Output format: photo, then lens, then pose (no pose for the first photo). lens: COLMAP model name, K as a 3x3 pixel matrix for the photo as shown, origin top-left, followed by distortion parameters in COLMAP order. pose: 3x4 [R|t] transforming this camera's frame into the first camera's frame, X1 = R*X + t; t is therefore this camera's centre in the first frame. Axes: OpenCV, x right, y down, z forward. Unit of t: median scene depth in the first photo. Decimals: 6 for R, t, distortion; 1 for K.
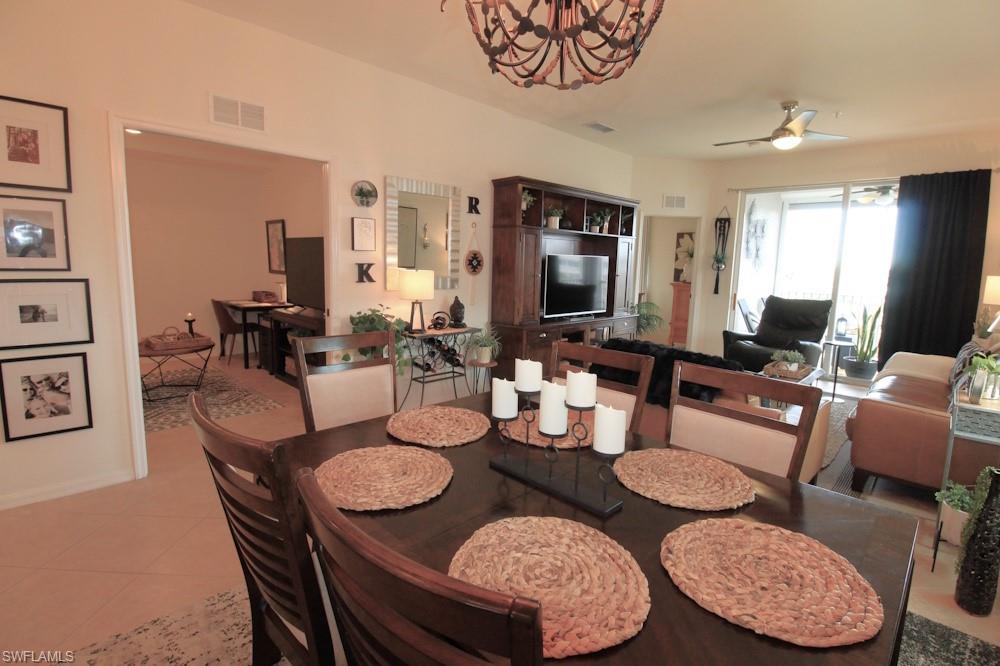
lens RADIAL K [[480.5, 0, 501.4], [0, 480.5, 330.8], [0, 0, 1]] dist [-0.000337, -0.000109]
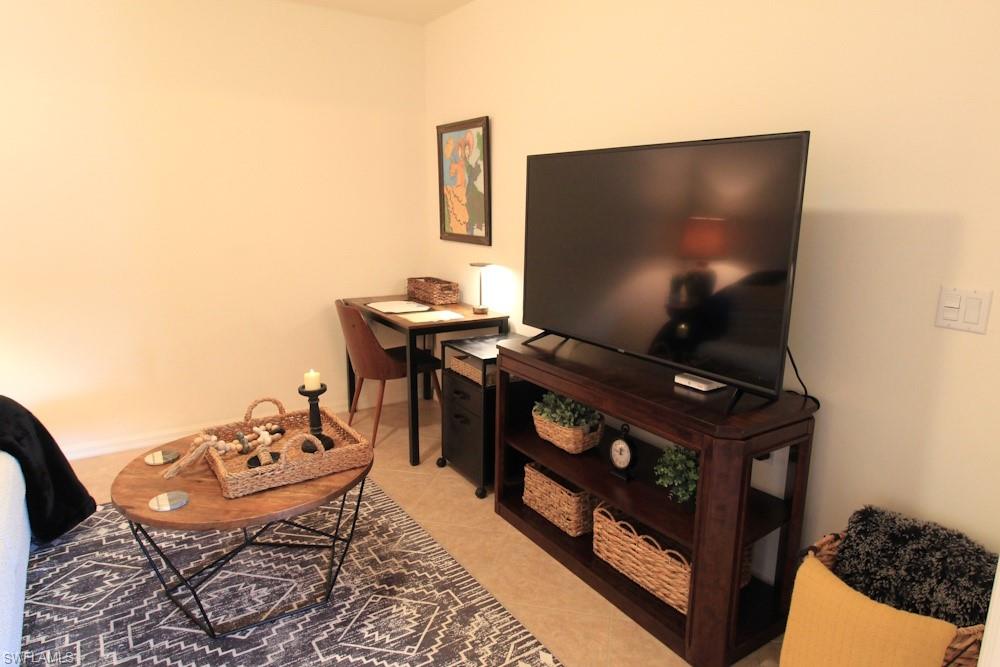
lens RADIAL K [[609.7, 0, 501.1], [0, 609.7, 332.7], [0, 0, 1]] dist [0.002086, 0.000136]
pose [[0.978246, 0.035022, -0.204472, -0.342015], [-0.021378, 0.997418, 0.068560, -0.080666], [0.206345, -0.062698, 0.976468, 0.478745]]
